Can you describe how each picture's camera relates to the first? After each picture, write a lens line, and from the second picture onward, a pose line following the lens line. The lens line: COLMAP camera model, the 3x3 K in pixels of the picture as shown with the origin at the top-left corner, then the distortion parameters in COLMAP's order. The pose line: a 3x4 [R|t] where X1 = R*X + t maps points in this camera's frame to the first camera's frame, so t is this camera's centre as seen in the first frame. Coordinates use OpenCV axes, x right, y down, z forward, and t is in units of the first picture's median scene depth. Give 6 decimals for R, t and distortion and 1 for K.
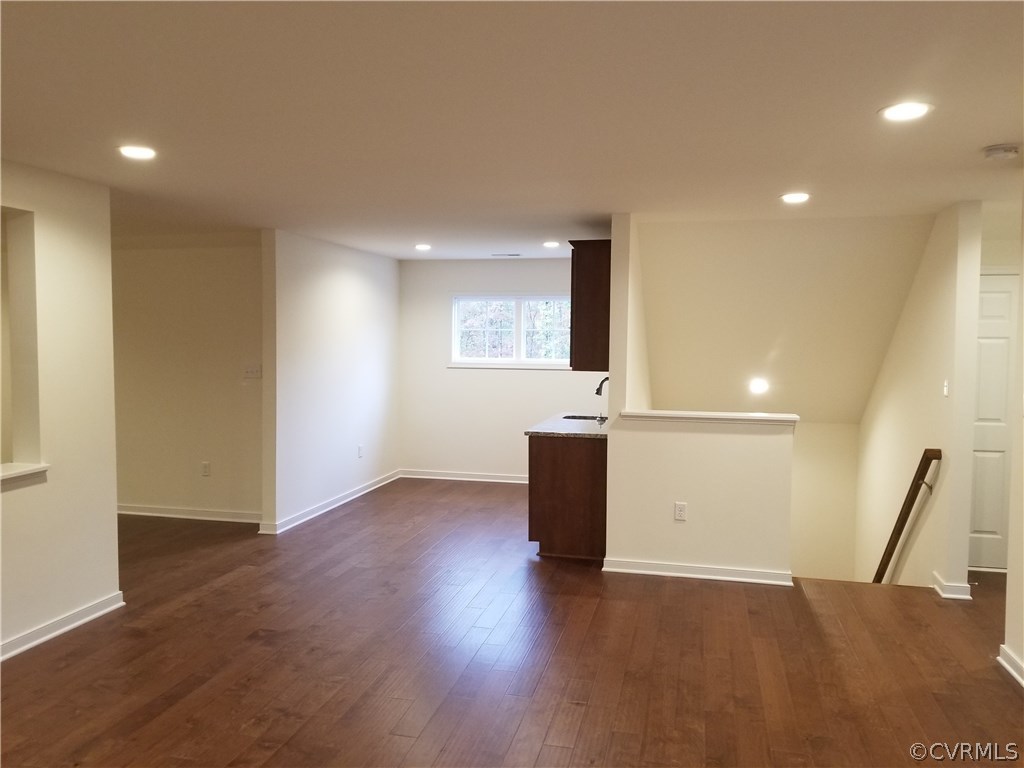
lens RADIAL K [[799.8, 0, 513.9], [0, 799.8, 383.0], [0, 0, 1]] dist [-0.005309, -0.022521]
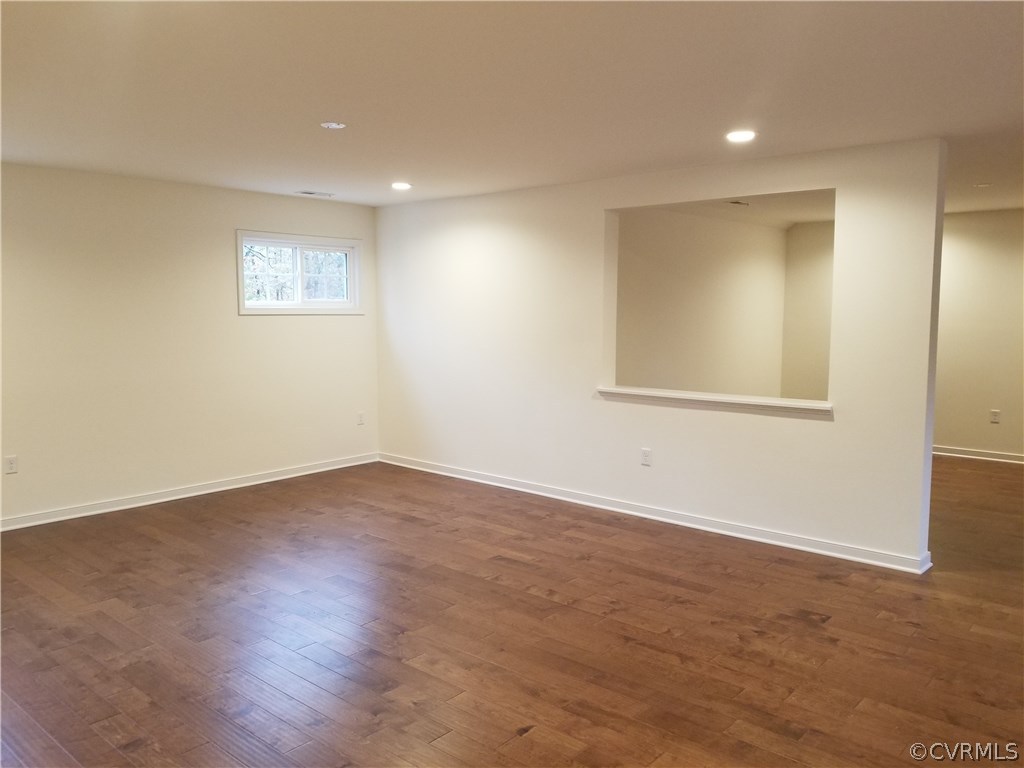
lens RADIAL K [[799.8, 0, 511.6], [0, 799.8, 384.4], [0, 0, 1]] dist [-0.005309, -0.022521]
pose [[-0.481810, 0.072349, -0.873284, 0.657933], [-0.061540, 0.991331, 0.116081, -0.035259], [0.874112, 0.109671, -0.473181, 1.149456]]
